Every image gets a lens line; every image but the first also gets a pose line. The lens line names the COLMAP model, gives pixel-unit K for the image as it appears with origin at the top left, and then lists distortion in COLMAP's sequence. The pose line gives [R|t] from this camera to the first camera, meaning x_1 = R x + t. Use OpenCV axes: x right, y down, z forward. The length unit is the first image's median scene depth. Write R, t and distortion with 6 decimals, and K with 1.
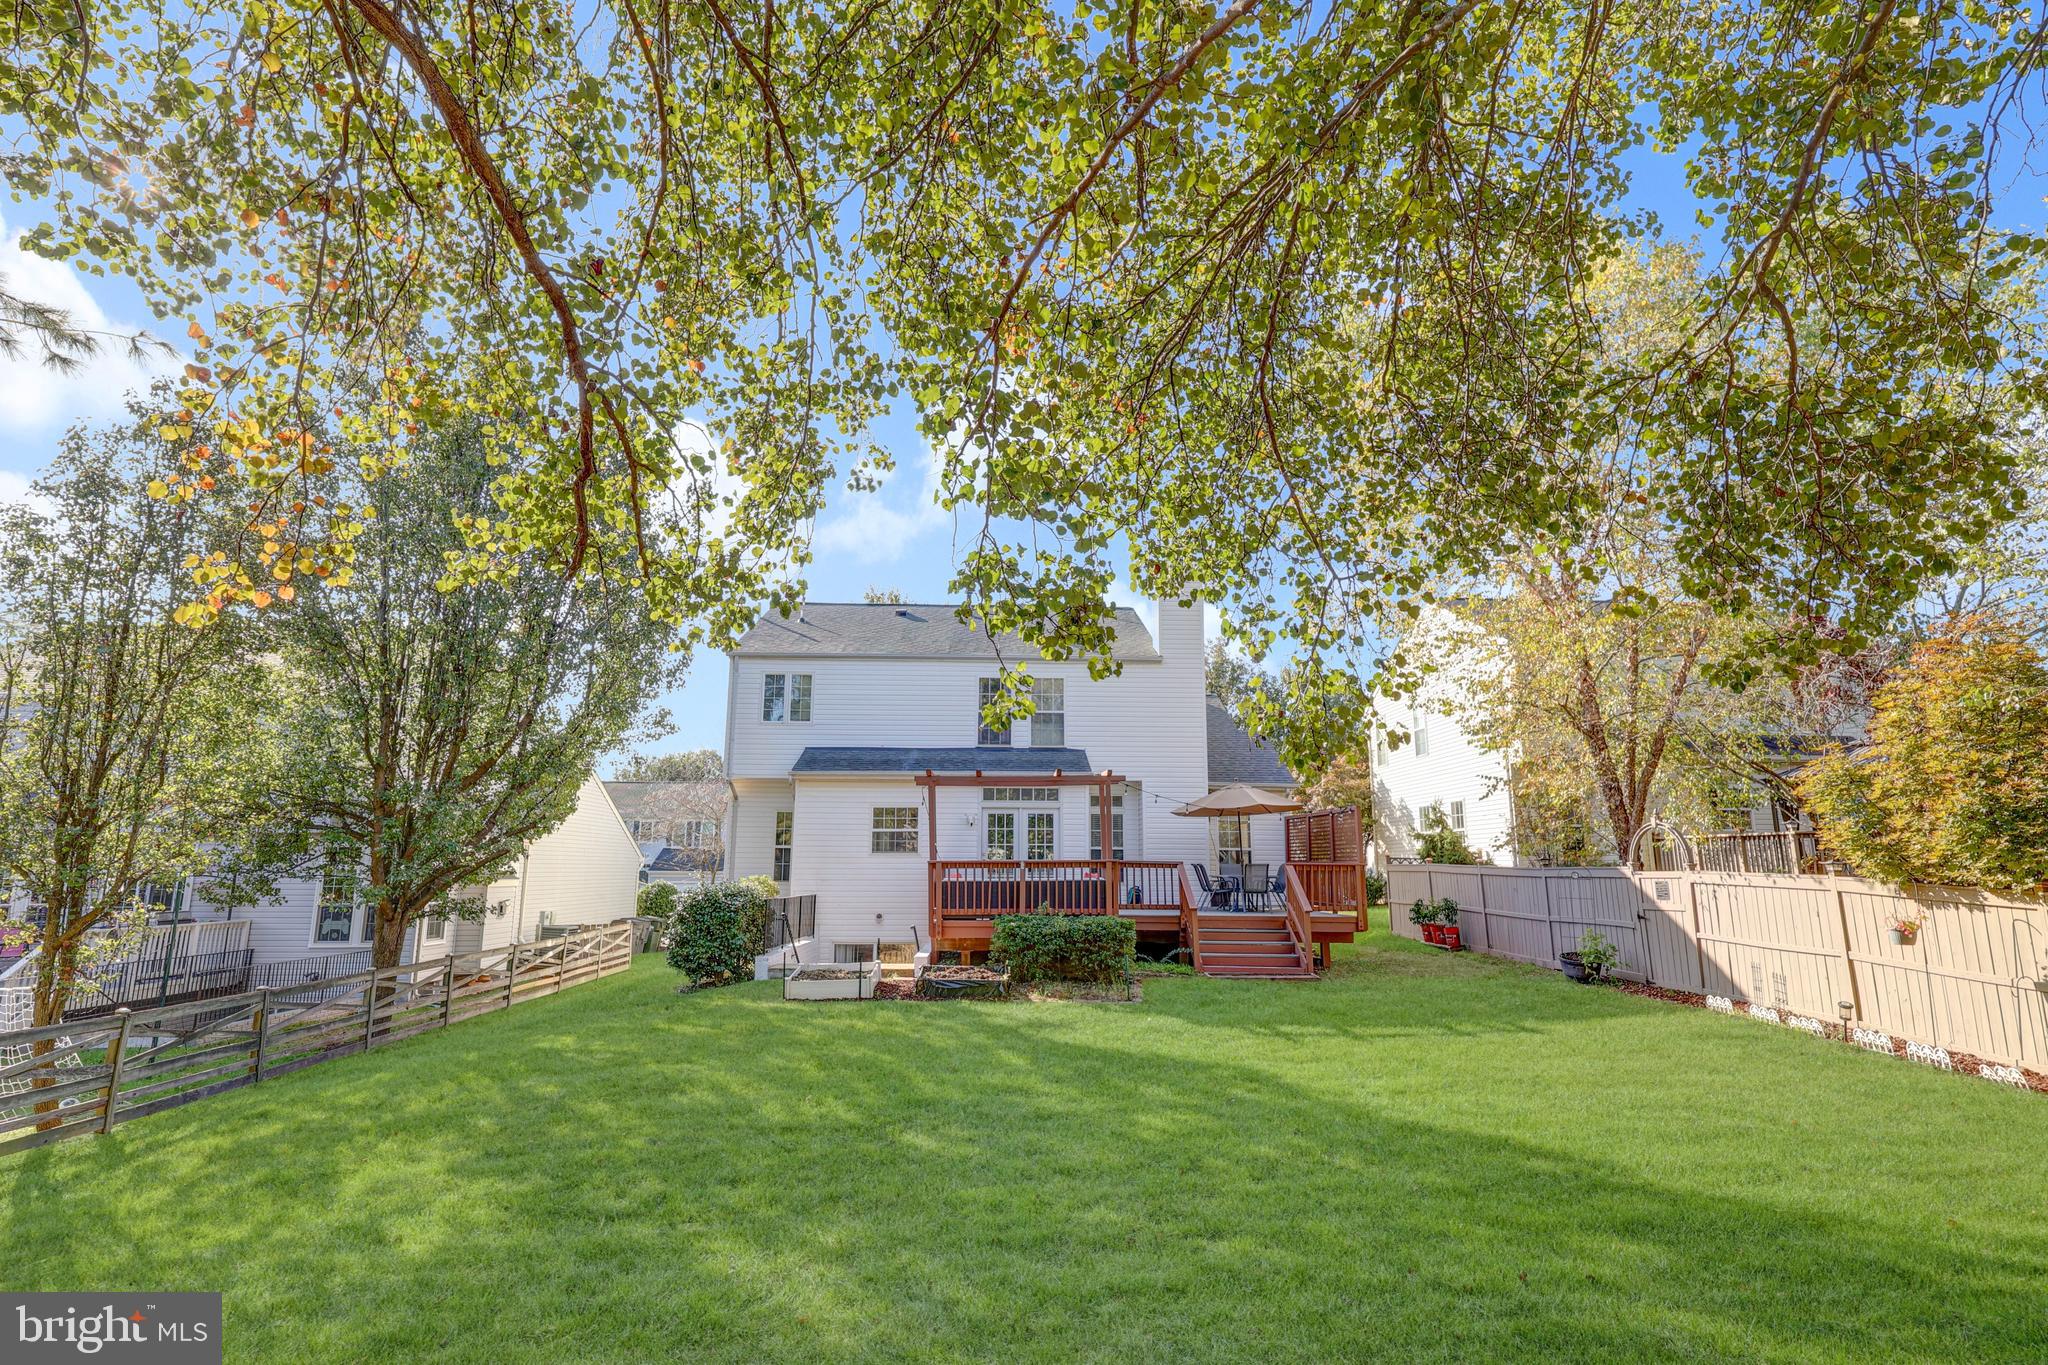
lens RADIAL K [[1009.5, 0, 1024.0], [0, 1009.5, 682.5], [0, 0, 1]] dist [0.002024, 0.000256]
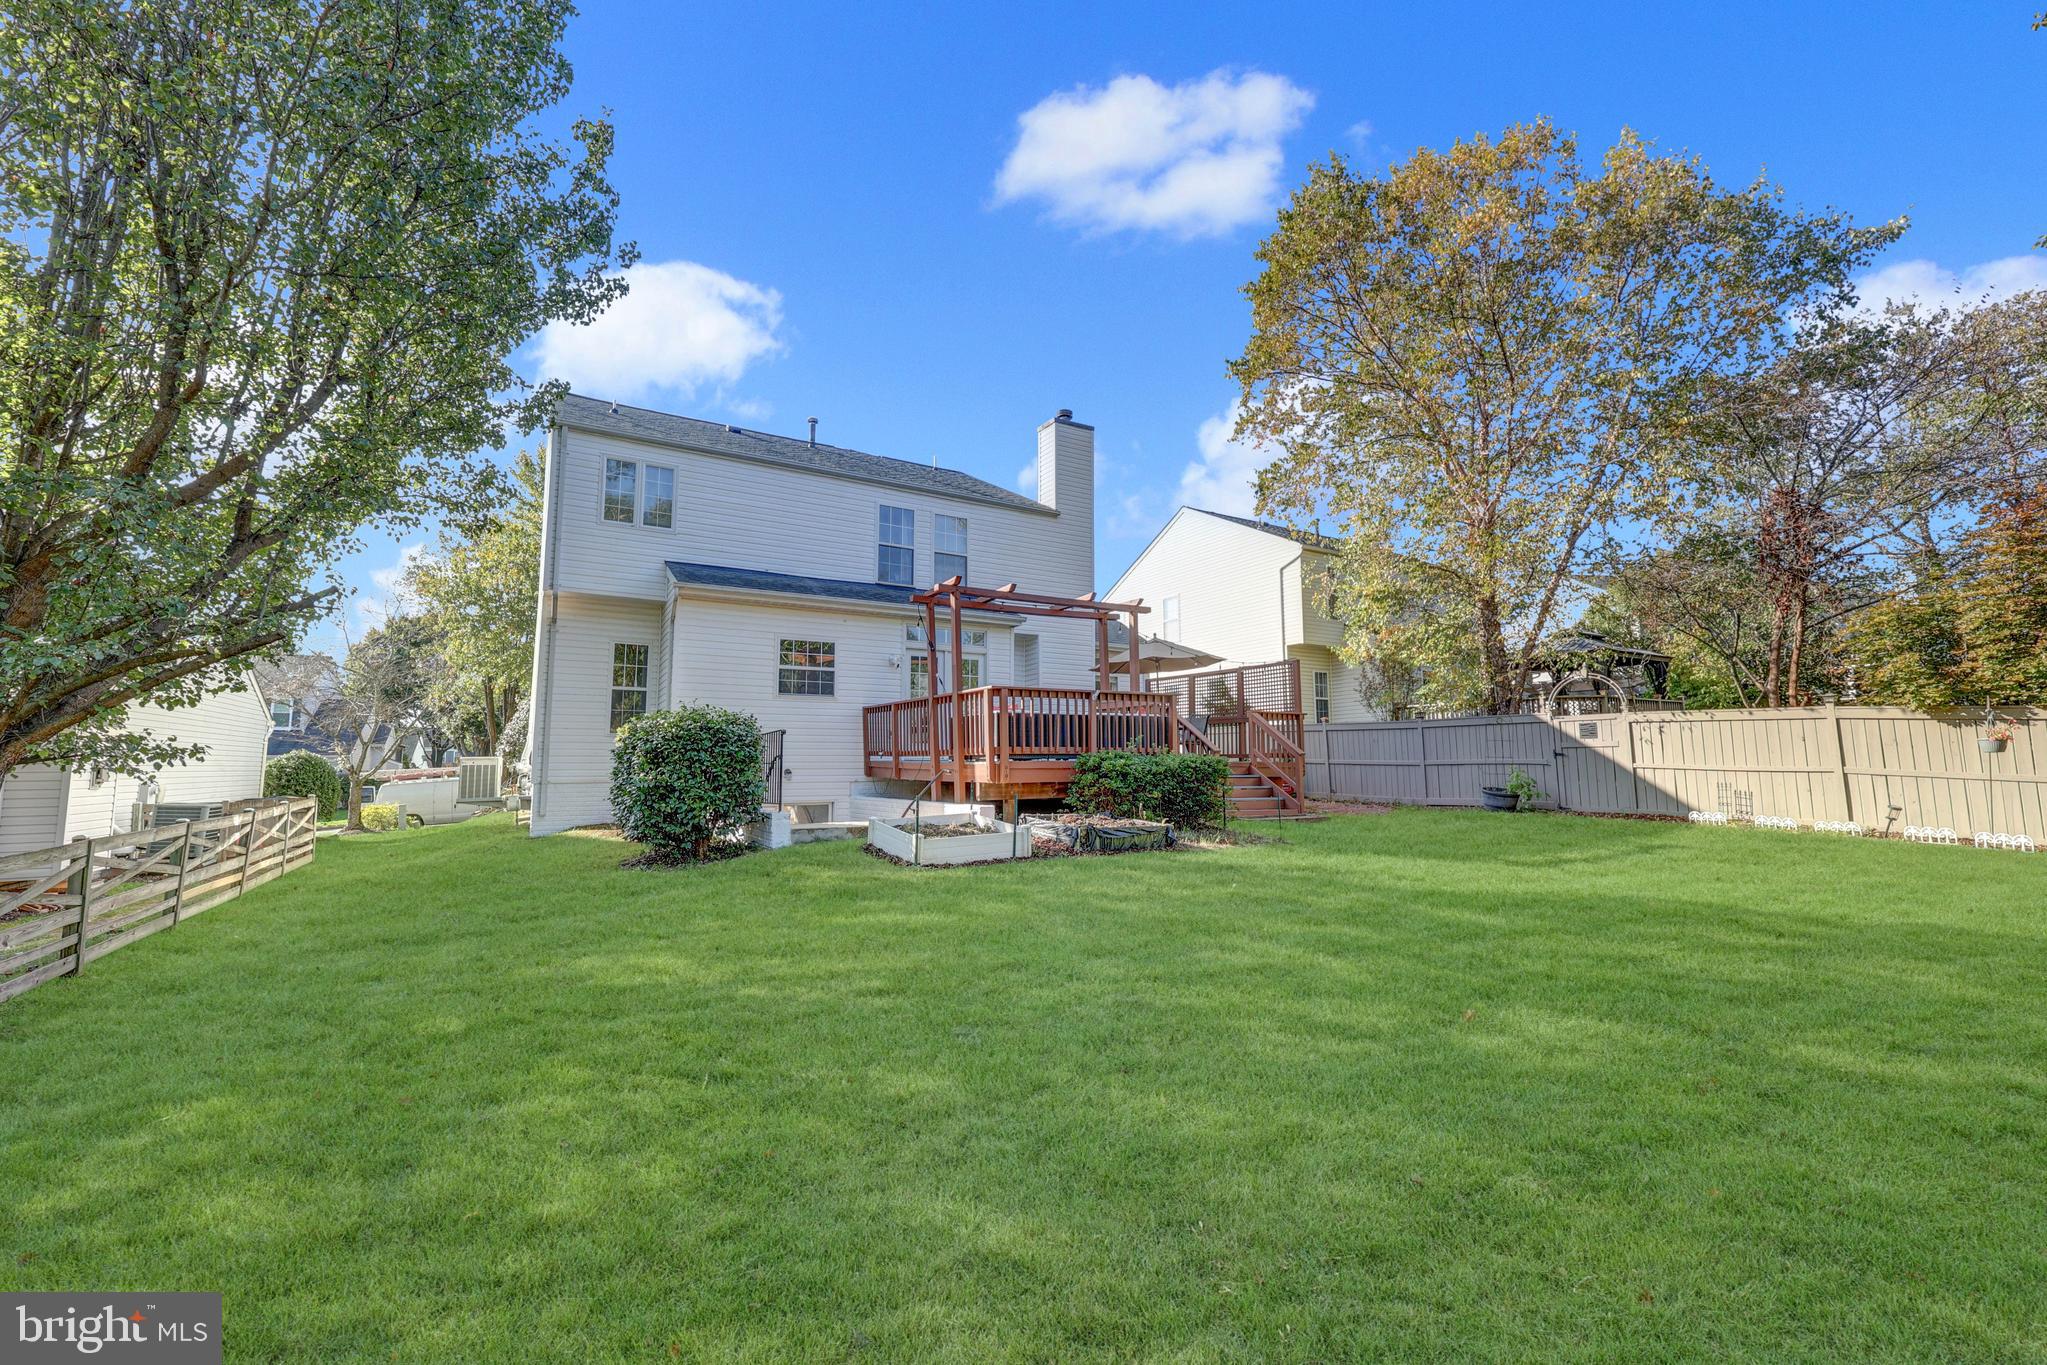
lens RADIAL K [[824.5, 0, 1023.5], [0, 824.5, 682.5], [0, 0, 1]] dist [0.001139, 0.000138]
pose [[0.880693, 0.041239, 0.471888, -0.320222], [-0.080981, 0.994645, 0.064213, 0.112201], [-0.466713, -0.094766, 0.879317, 0.369616]]
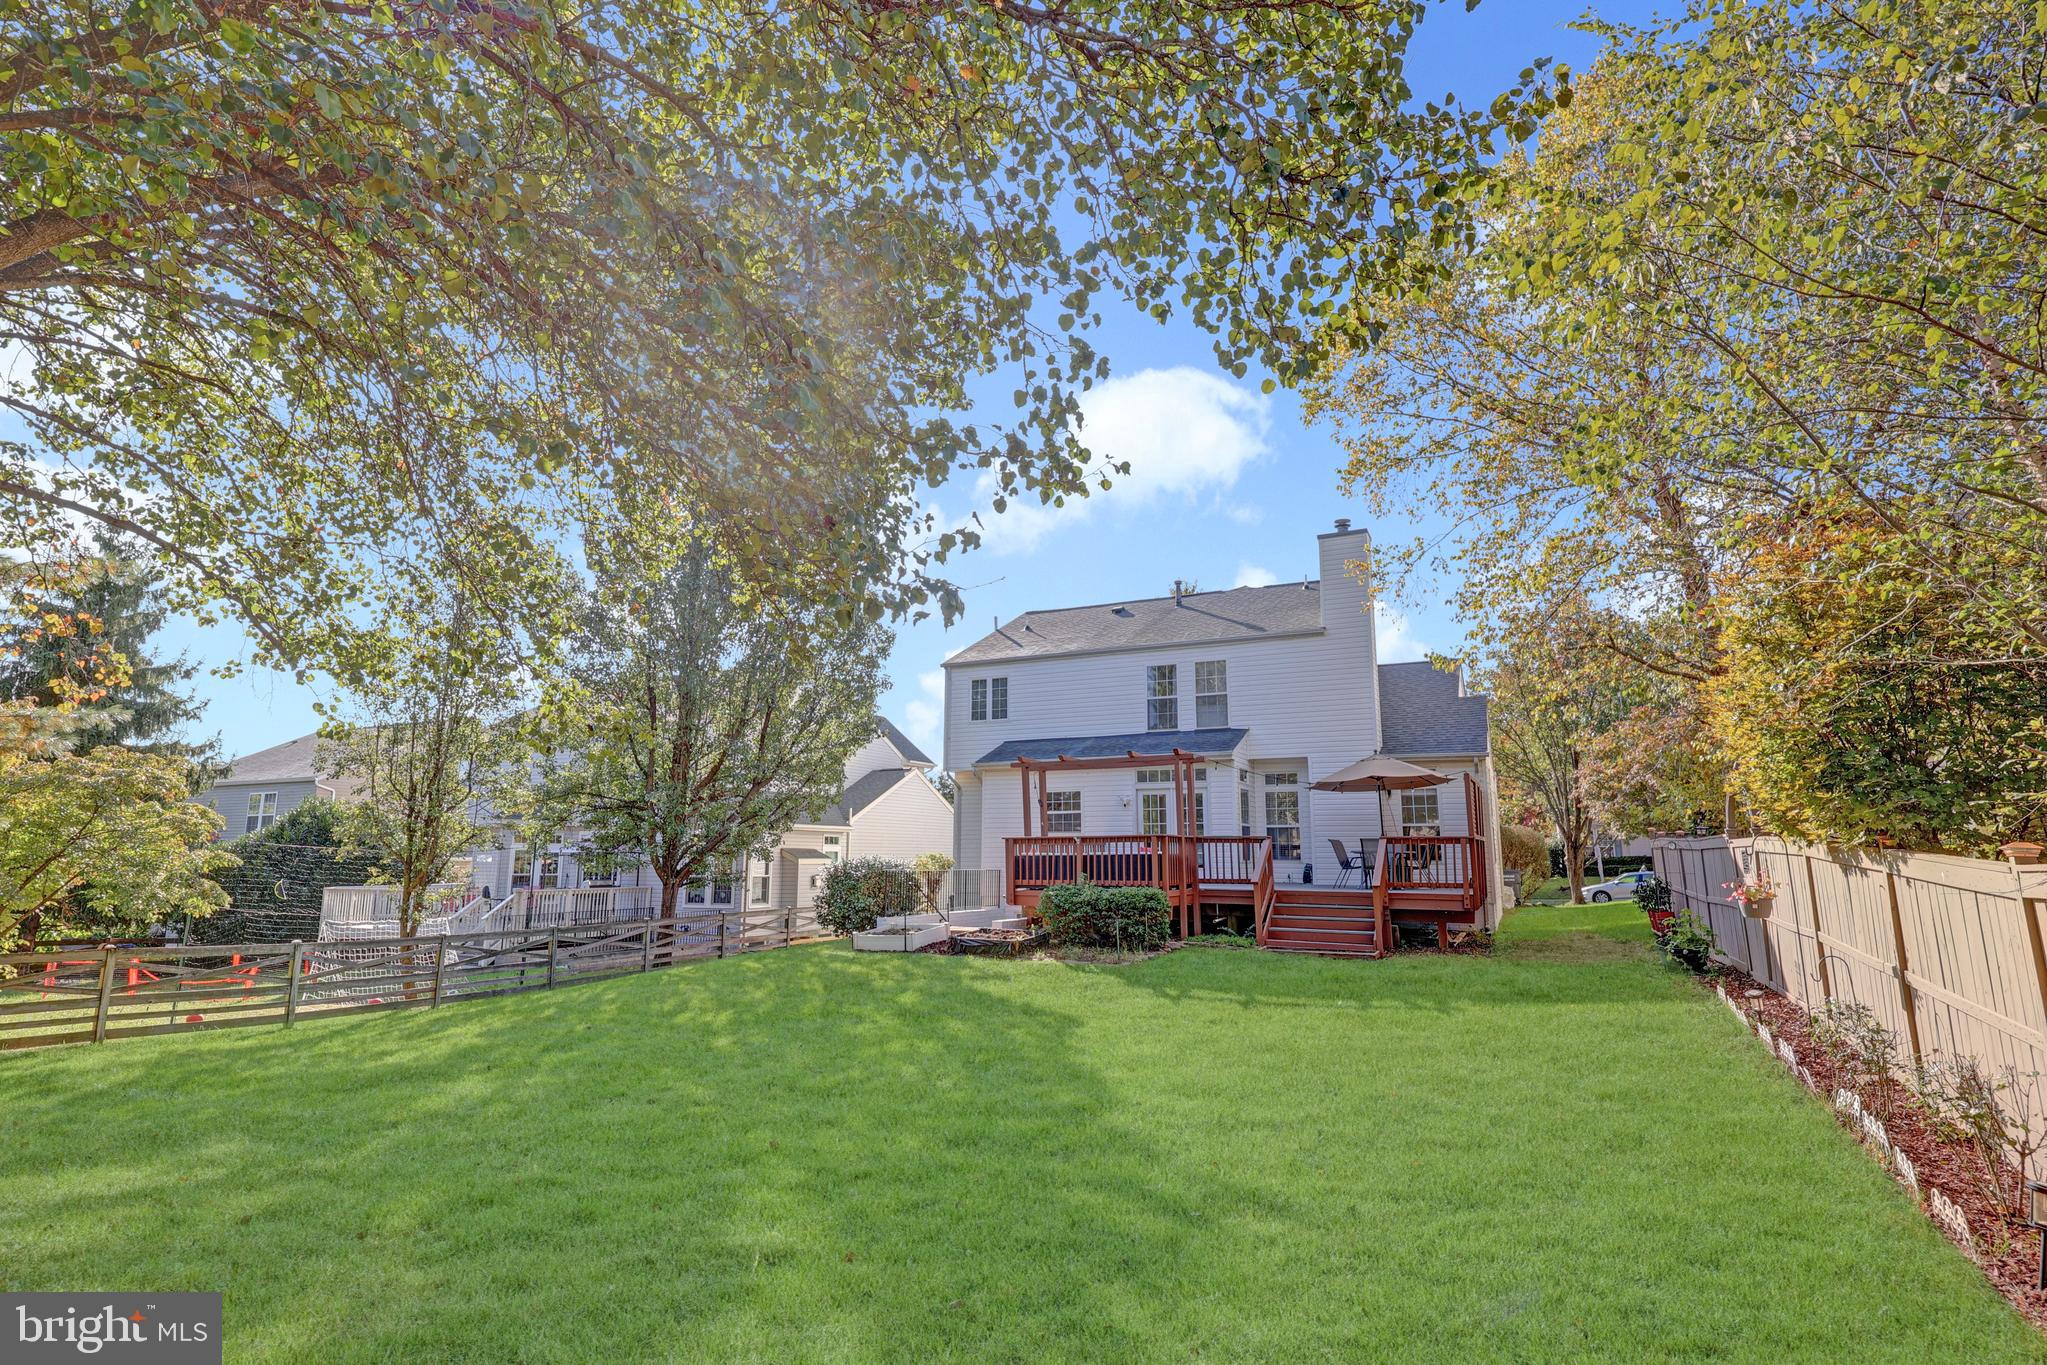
lens RADIAL K [[1009.0, 0, 1023.5], [0, 1009.0, 682.5], [0, 0, 1]] dist [0.002024, 0.000256]
pose [[0.881827, -0.083650, -0.464095, 0.400959], [0.088903, 0.995984, -0.010595, 0.014410], [0.463118, -0.031917, 0.885722, 0.008422]]
